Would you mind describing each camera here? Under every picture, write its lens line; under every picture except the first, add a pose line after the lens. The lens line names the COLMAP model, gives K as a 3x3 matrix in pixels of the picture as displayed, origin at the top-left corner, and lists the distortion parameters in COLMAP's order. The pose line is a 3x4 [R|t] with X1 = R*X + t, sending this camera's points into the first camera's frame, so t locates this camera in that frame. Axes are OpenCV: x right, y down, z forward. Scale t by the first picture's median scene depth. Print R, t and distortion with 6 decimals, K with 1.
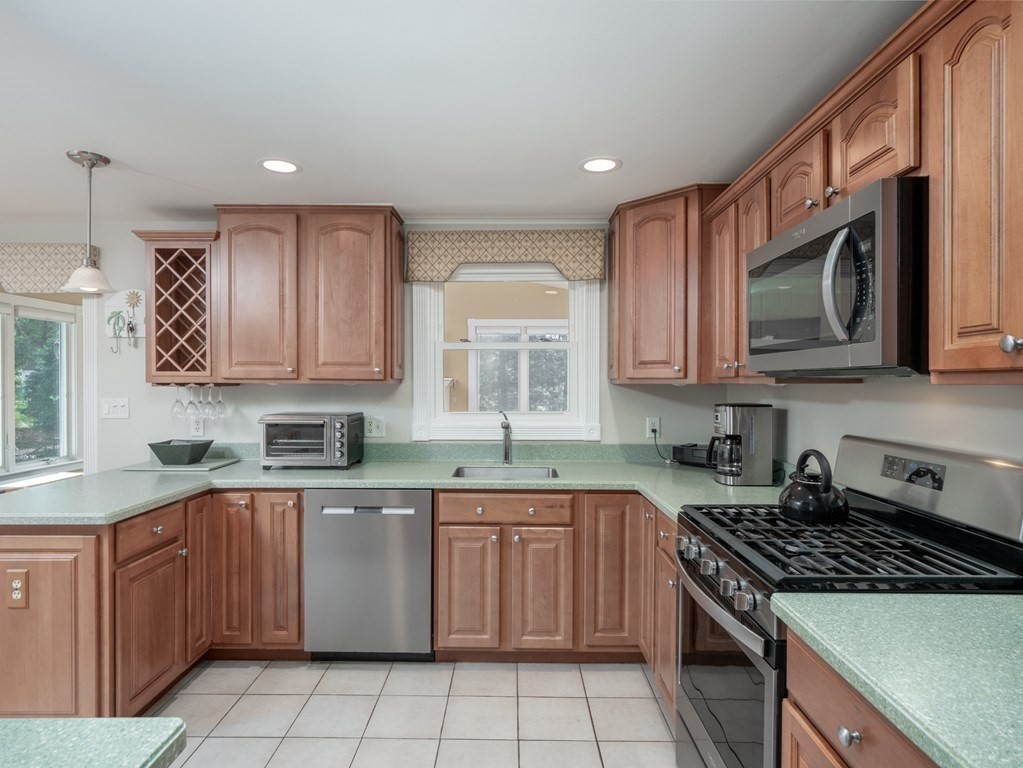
lens RADIAL K [[578.9, 0, 513.8], [0, 578.9, 387.8], [0, 0, 1]] dist [-0.002045, -0.003341]
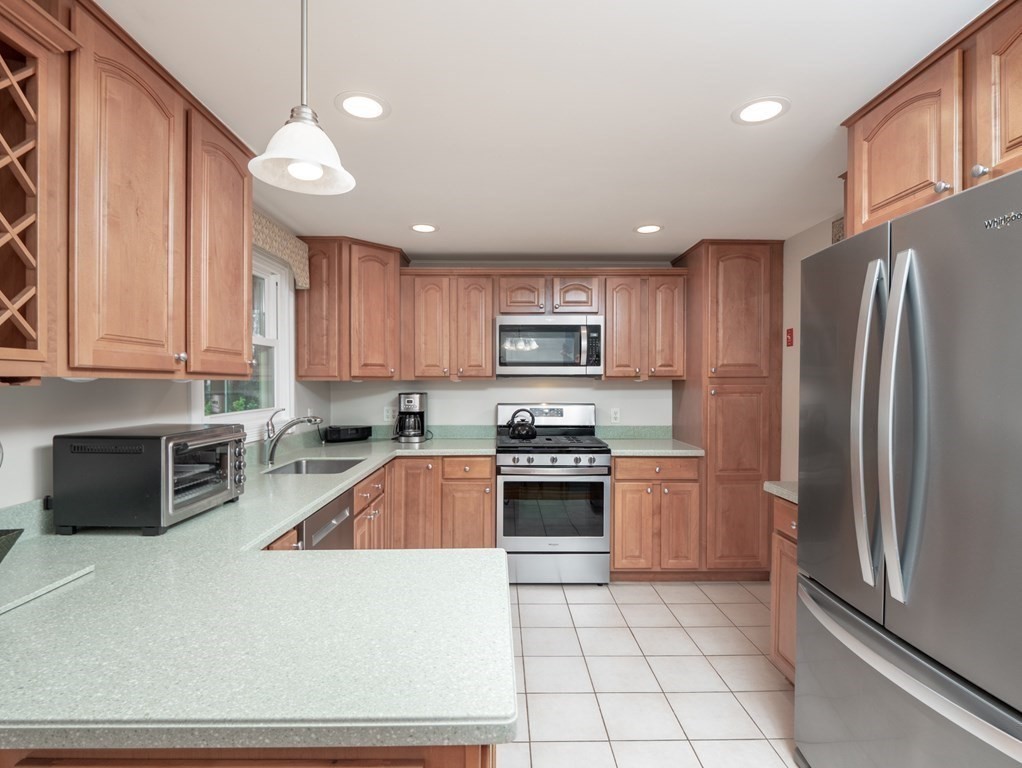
lens RADIAL K [[502.7, 0, 484.2], [0, 502.7, 391.1], [0, 0, 1]] dist [-0.011621, -0.002350]
pose [[0.023074, -0.019509, 0.999543, -0.896987], [0.005657, 0.999796, 0.019384, -0.003271], [-0.999718, 0.005207, 0.023180, 0.675721]]
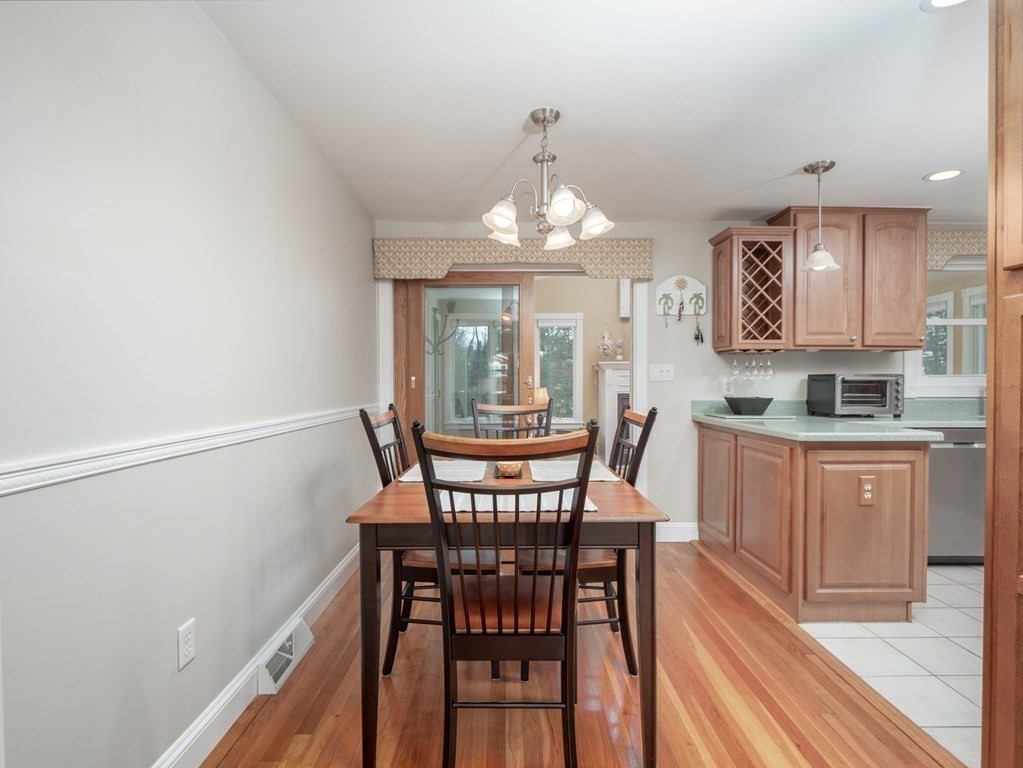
lens RADIAL K [[538.8, 0, 508.6], [0, 538.8, 384.8], [0, 0, 1]] dist [-0.017485, -0.000860]
pose [[0.999984, -0.003623, 0.004379, -1.138699], [0.003645, 0.999981, -0.004907, 0.072742], [-0.004361, 0.004923, 0.999978, -0.151978]]
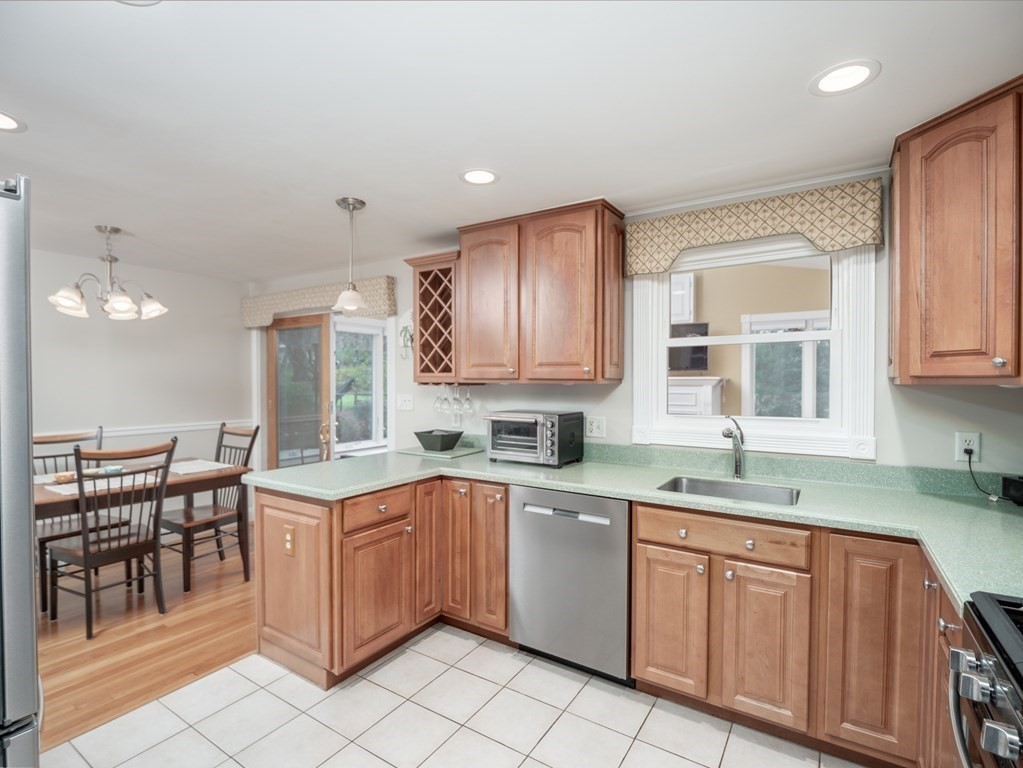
lens RADIAL K [[503.2, 0, 505.2], [0, 503.2, 387.7], [0, 0, 1]] dist [-0.011621, -0.002350]
pose [[0.837817, 0.006669, -0.545910, 0.111823], [-0.005028, 0.999977, 0.004500, -0.003385], [0.545928, -0.001026, 0.837832, 0.213327]]
